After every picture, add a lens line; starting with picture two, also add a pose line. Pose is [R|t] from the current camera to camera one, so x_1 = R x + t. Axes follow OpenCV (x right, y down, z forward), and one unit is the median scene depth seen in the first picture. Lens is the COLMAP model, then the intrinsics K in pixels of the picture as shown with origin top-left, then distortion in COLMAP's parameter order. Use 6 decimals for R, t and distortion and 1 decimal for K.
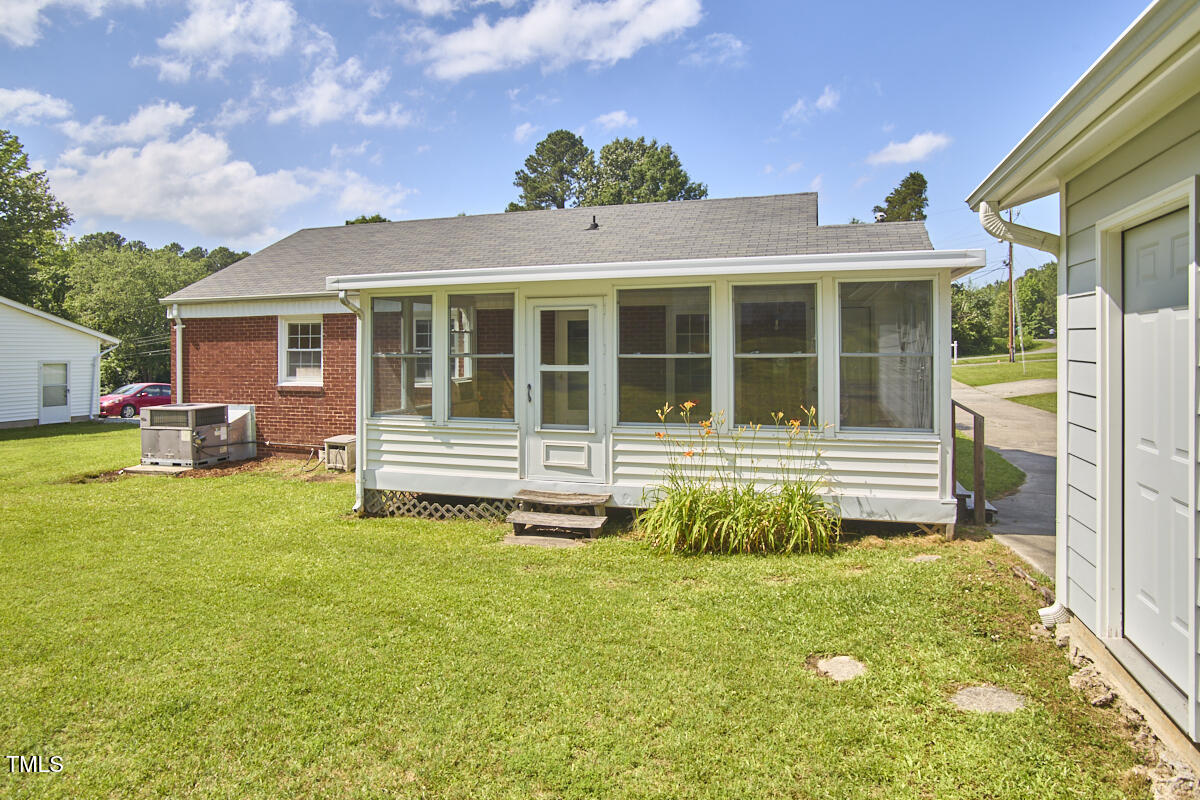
lens RADIAL K [[700.9, 0, 600.3], [0, 700.9, 350.0], [0, 0, 1]] dist [-0.000858, -0.000126]
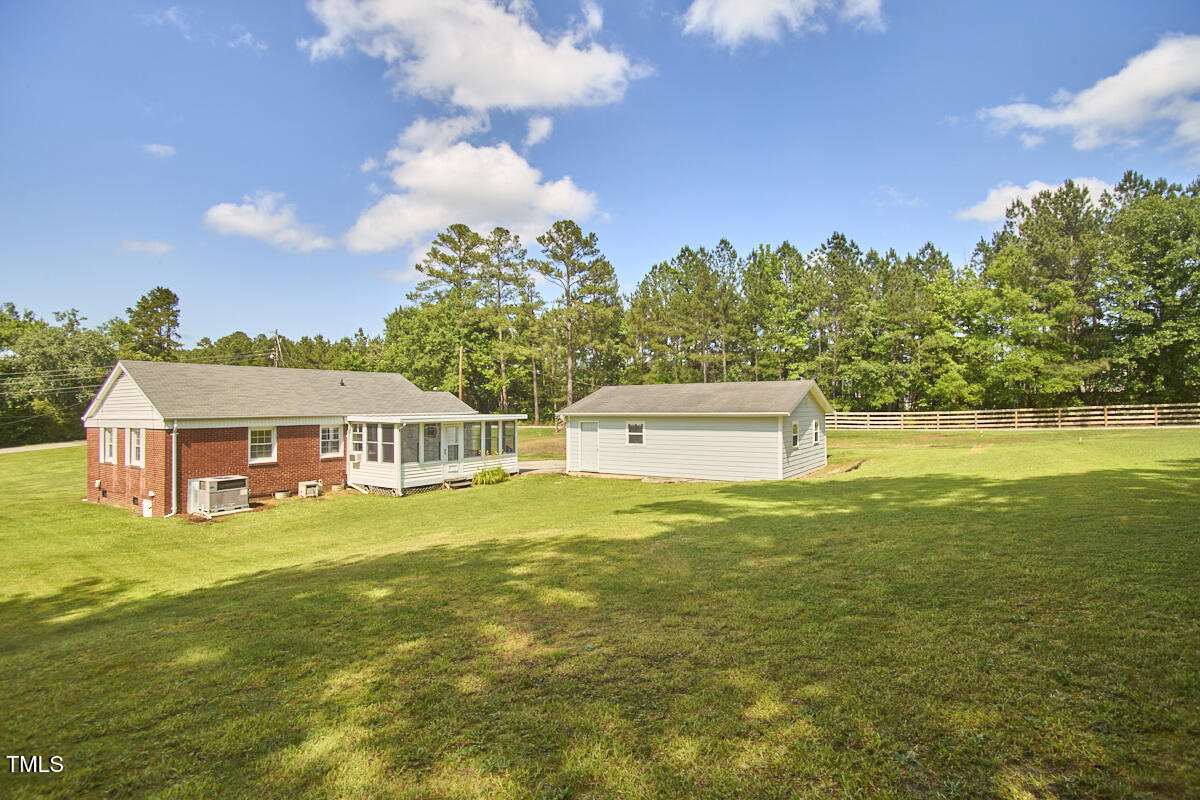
lens RADIAL K [[647.3, 0, 600.7], [0, 647.3, 387.8], [0, 0, 1]] dist [-0.098359, 0.056057]
pose [[0.234429, 0.030820, 0.971644, -1.926151], [0.003875, 0.999460, -0.032637, -0.096115], [-0.972125, 0.011416, 0.234183, -0.331975]]
